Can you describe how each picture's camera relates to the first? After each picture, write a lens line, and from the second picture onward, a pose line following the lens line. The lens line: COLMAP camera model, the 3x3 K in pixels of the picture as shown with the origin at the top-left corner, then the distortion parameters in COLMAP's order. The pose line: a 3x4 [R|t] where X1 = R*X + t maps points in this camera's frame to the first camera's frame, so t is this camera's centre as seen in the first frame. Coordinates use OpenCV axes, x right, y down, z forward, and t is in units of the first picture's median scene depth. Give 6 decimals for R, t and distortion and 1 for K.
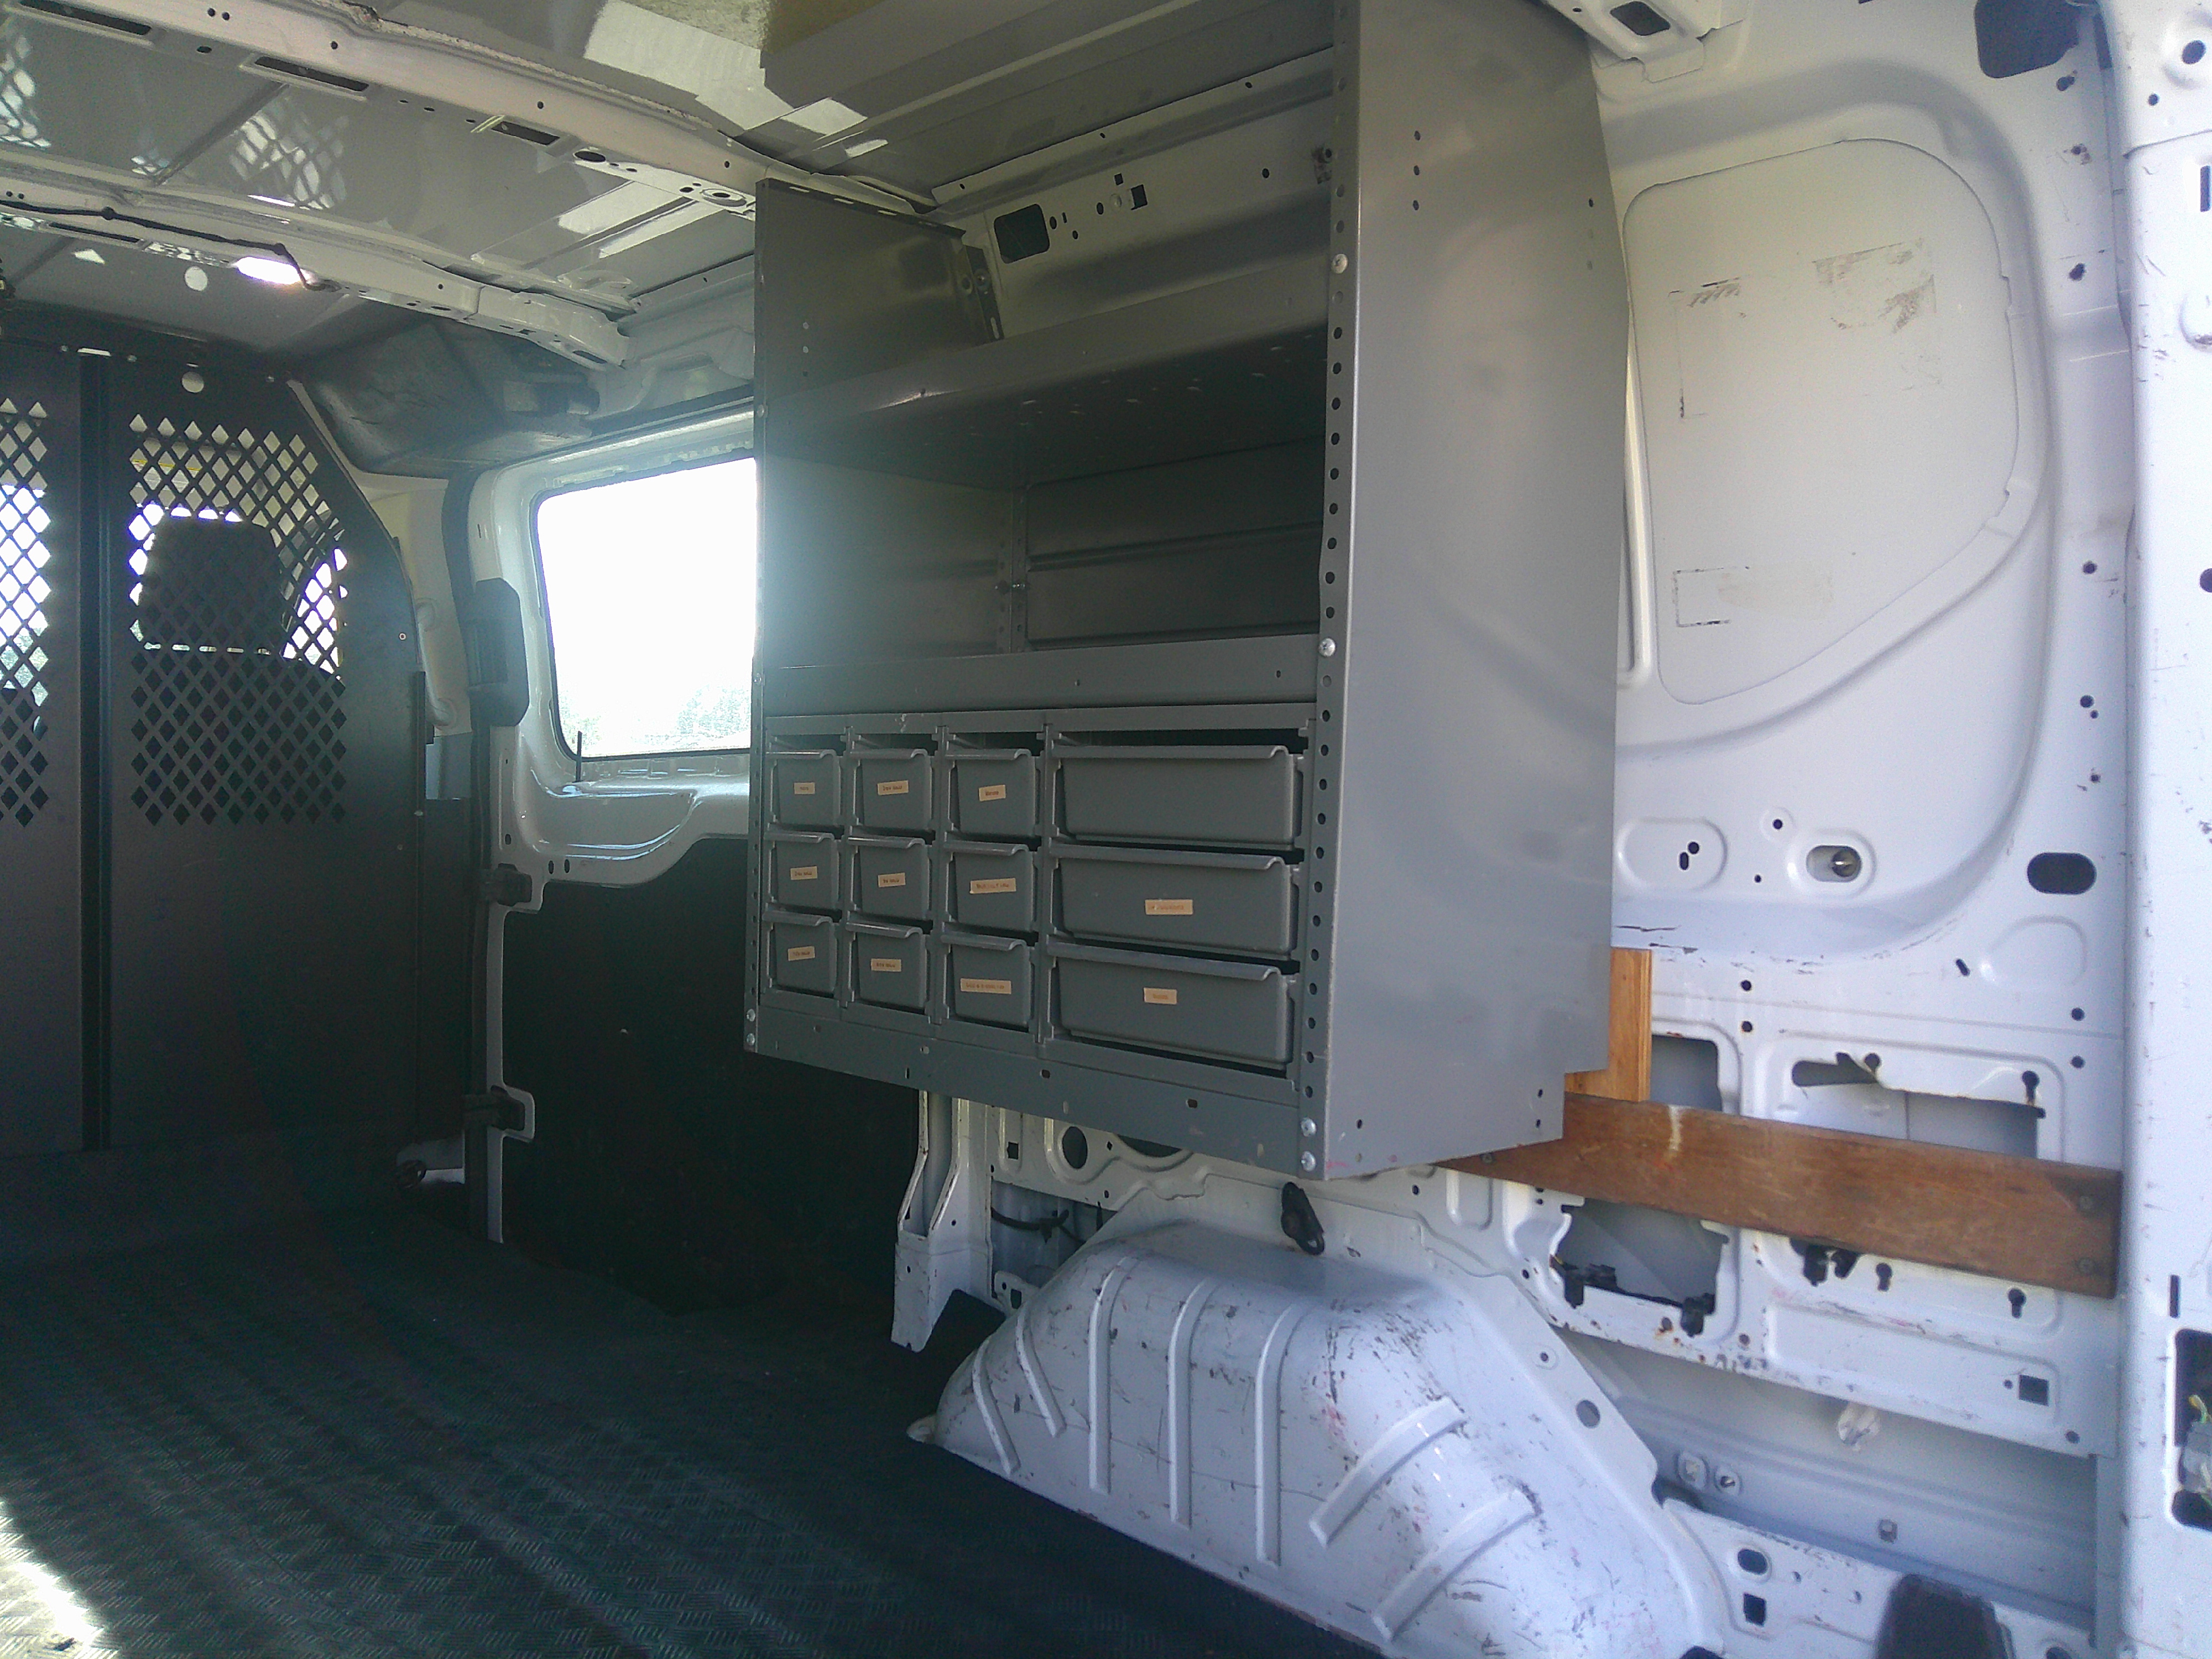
lens RADIAL K [[1829.3, 0, 1127.0], [0, 1829.3, 823.5], [0, 0, 1]] dist [0.089230, -0.127659]
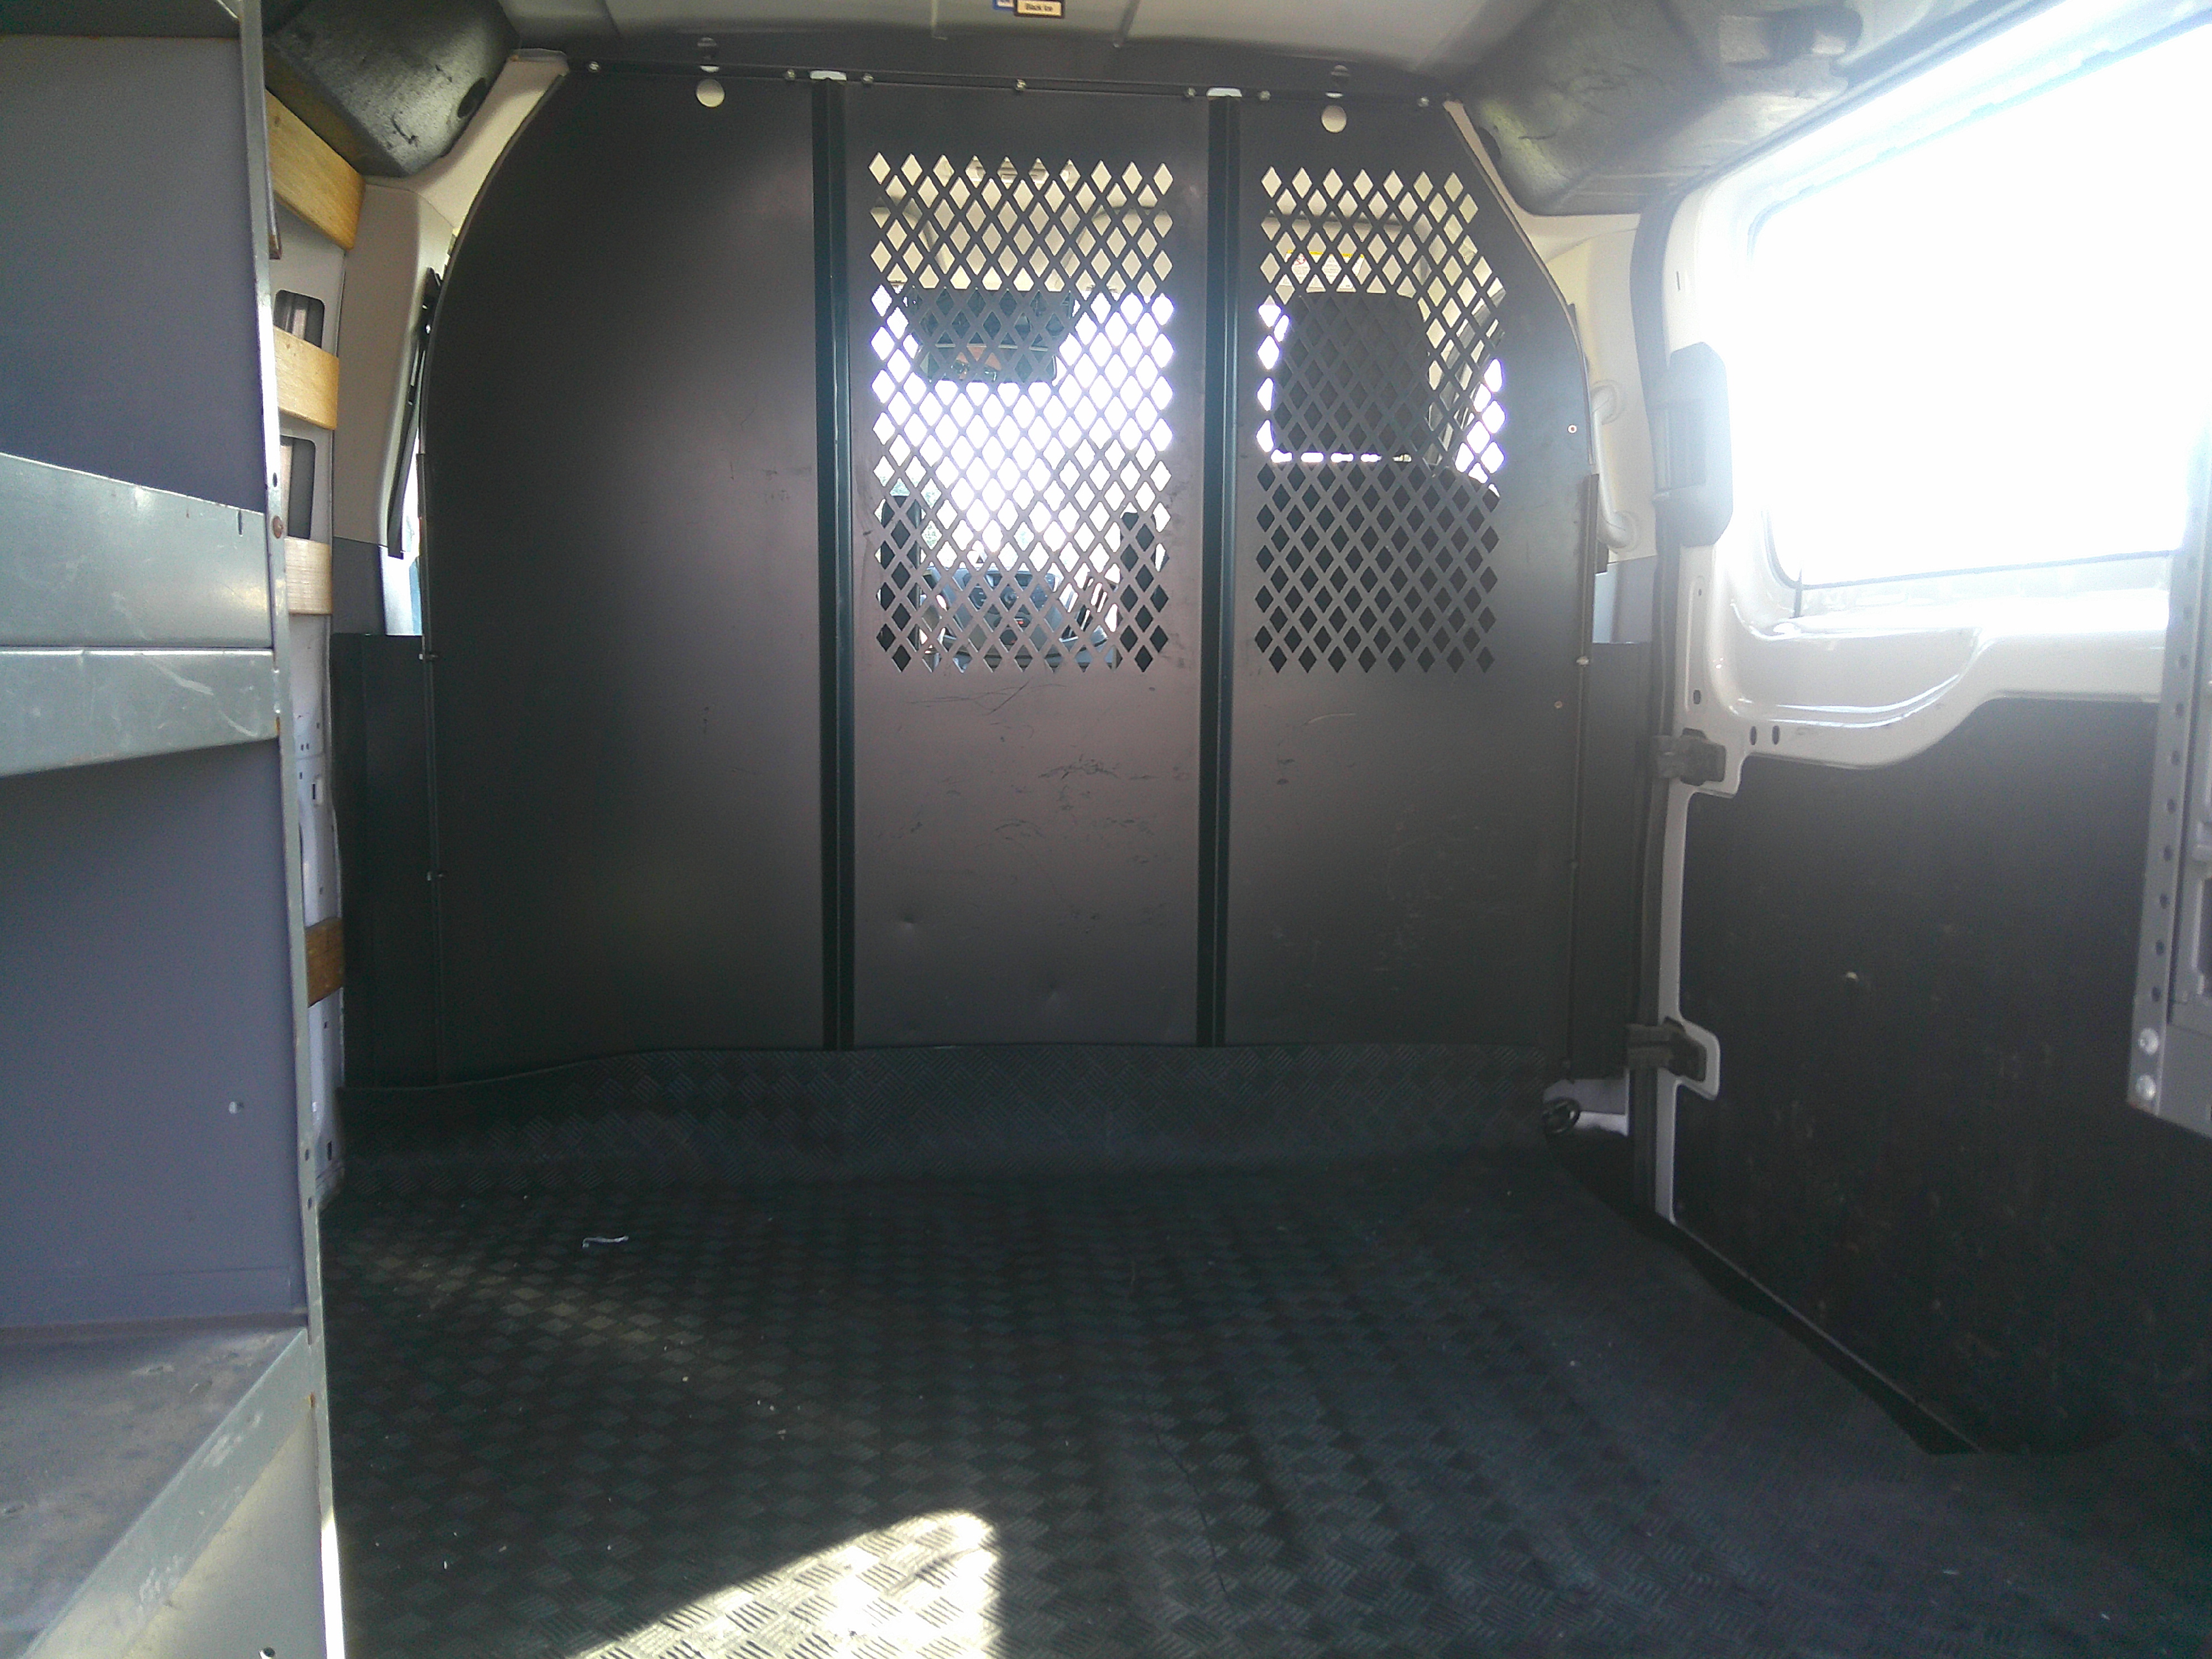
lens RADIAL K [[1829.3, 0, 1094.2], [0, 1829.3, 815.7], [0, 0, 1]] dist [0.089230, -0.127659]
pose [[0.800590, 0.055935, -0.596596, -0.092421], [-0.014061, 0.997113, 0.074616, 0.004870], [0.599048, -0.051348, 0.799065, 0.285069]]
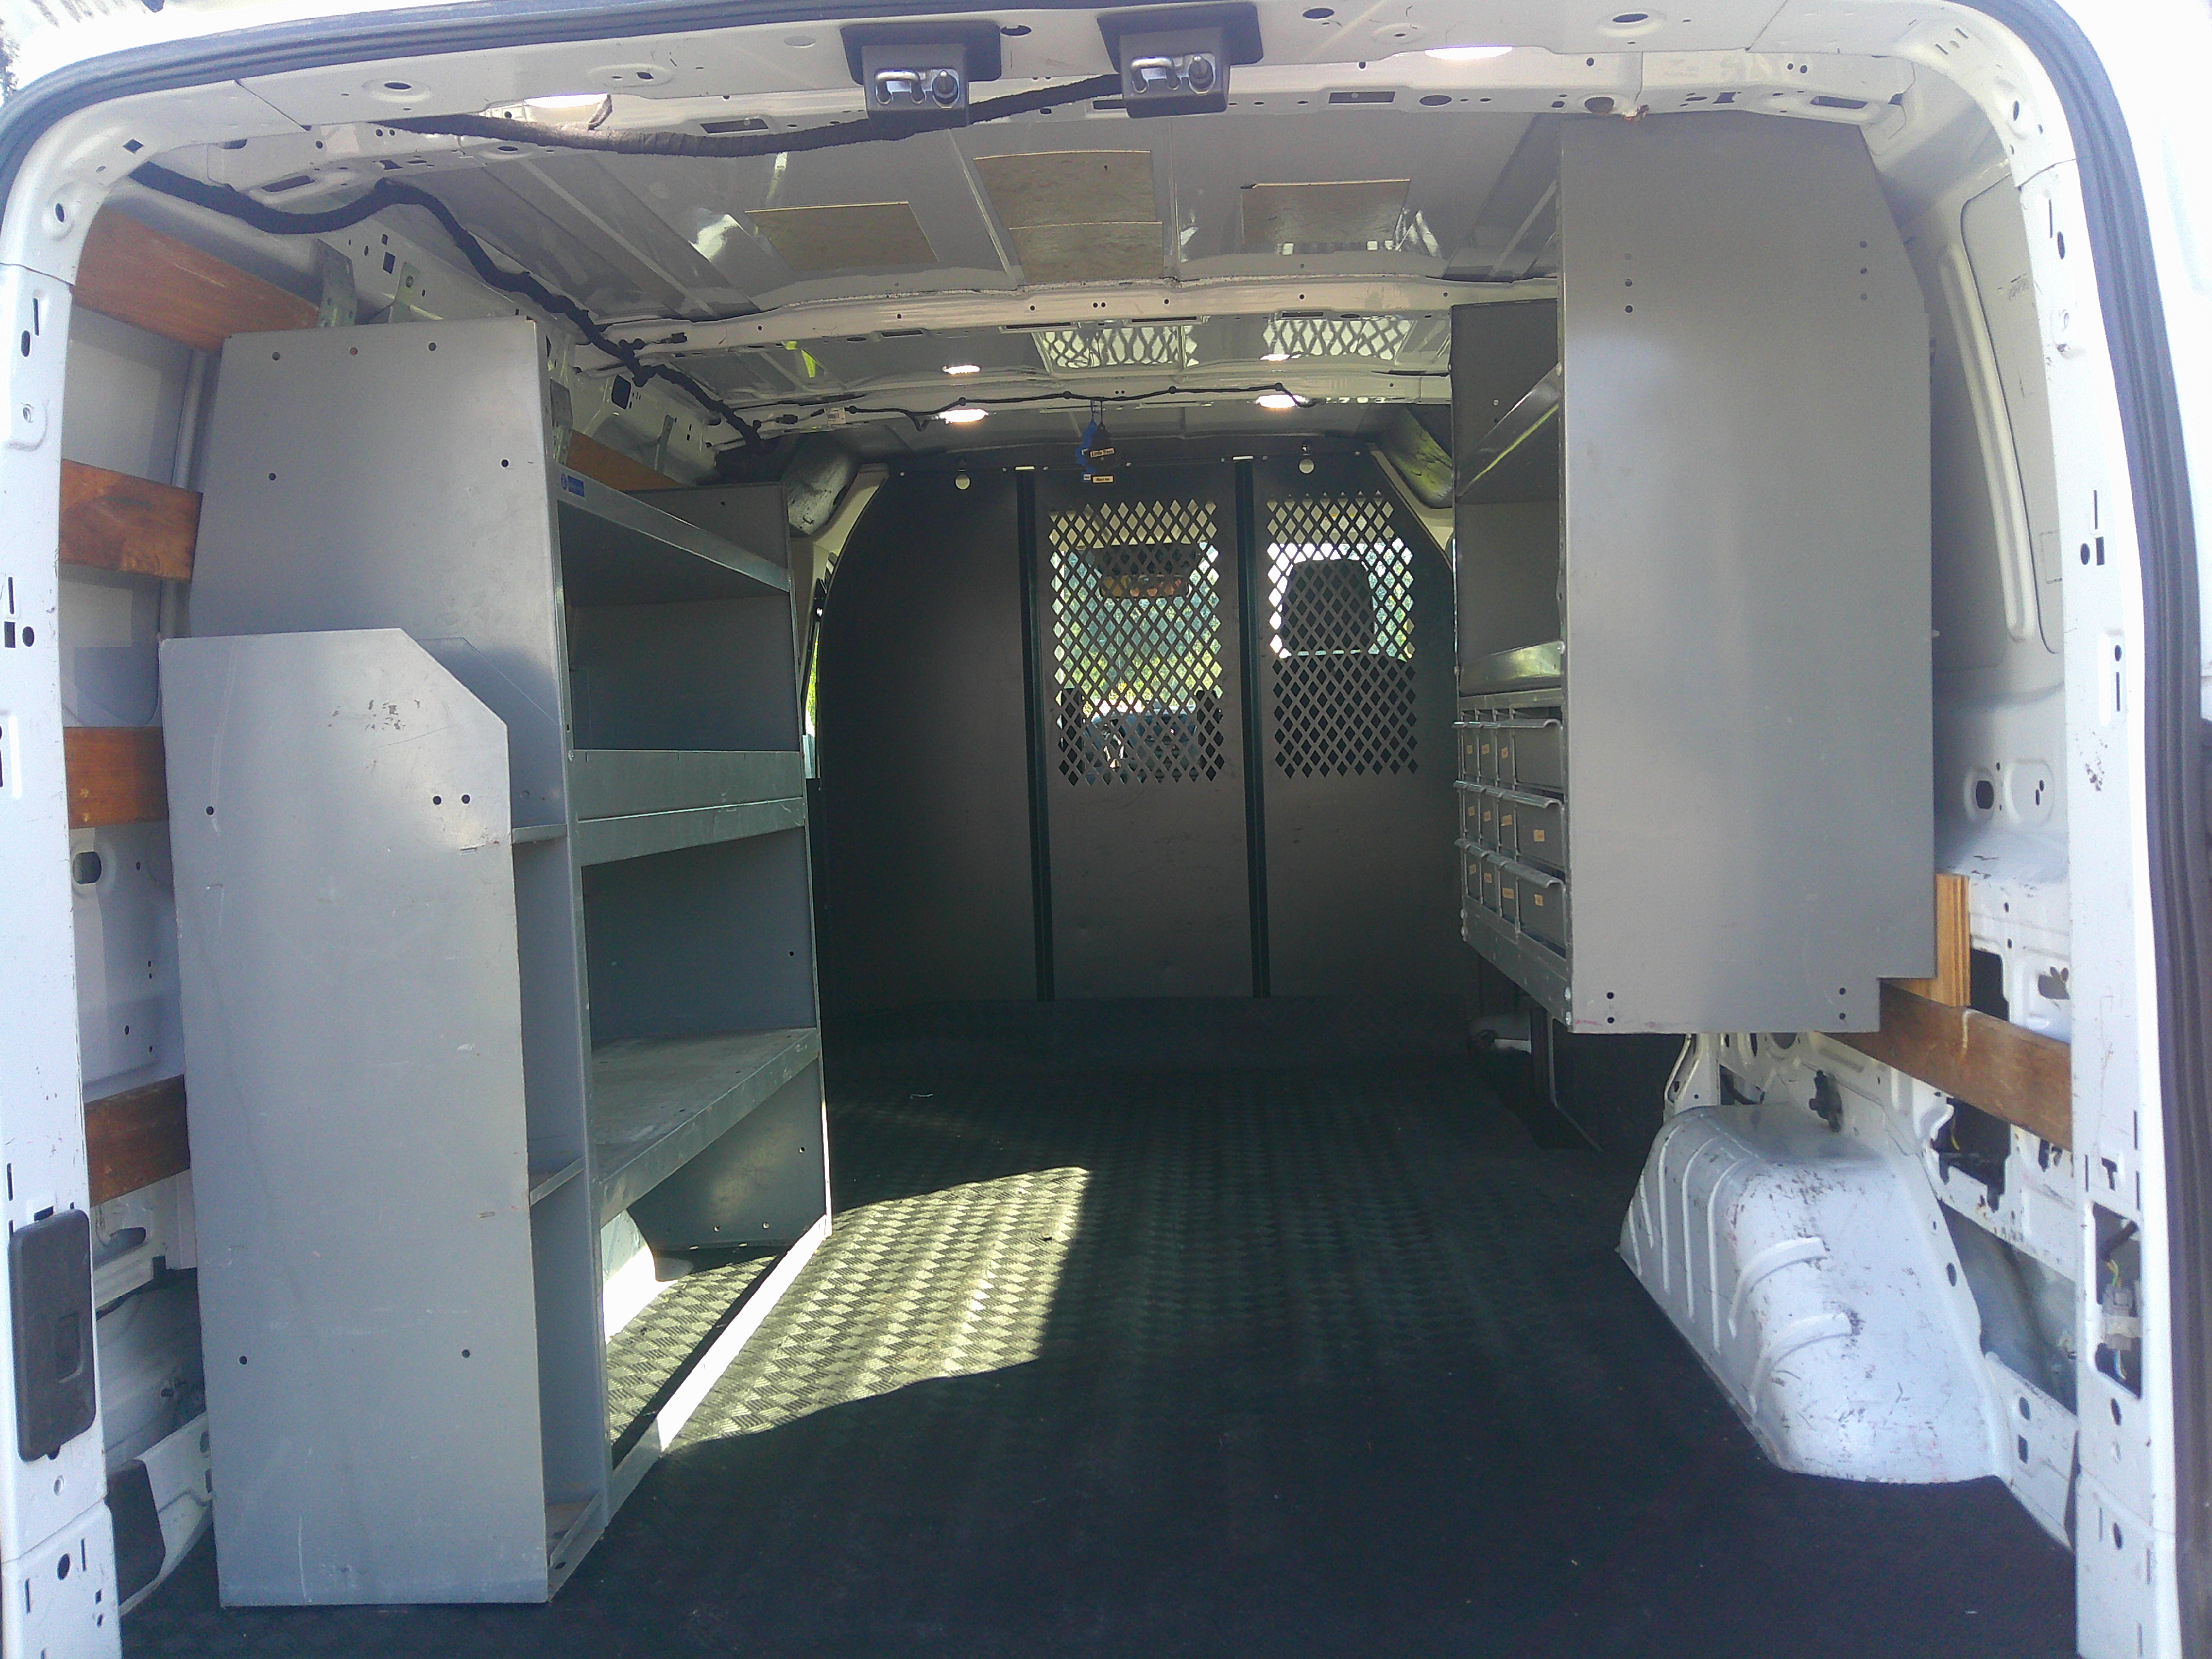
lens RADIAL K [[1829.3, 0, 1093.6], [0, 1829.3, 841.4], [0, 0, 1]] dist [0.089230, -0.127659]
pose [[0.690656, 0.008595, -0.723132, 0.408560], [0.024277, 0.999090, 0.035062, -0.003470], [0.722776, -0.041771, 0.689819, -0.102530]]
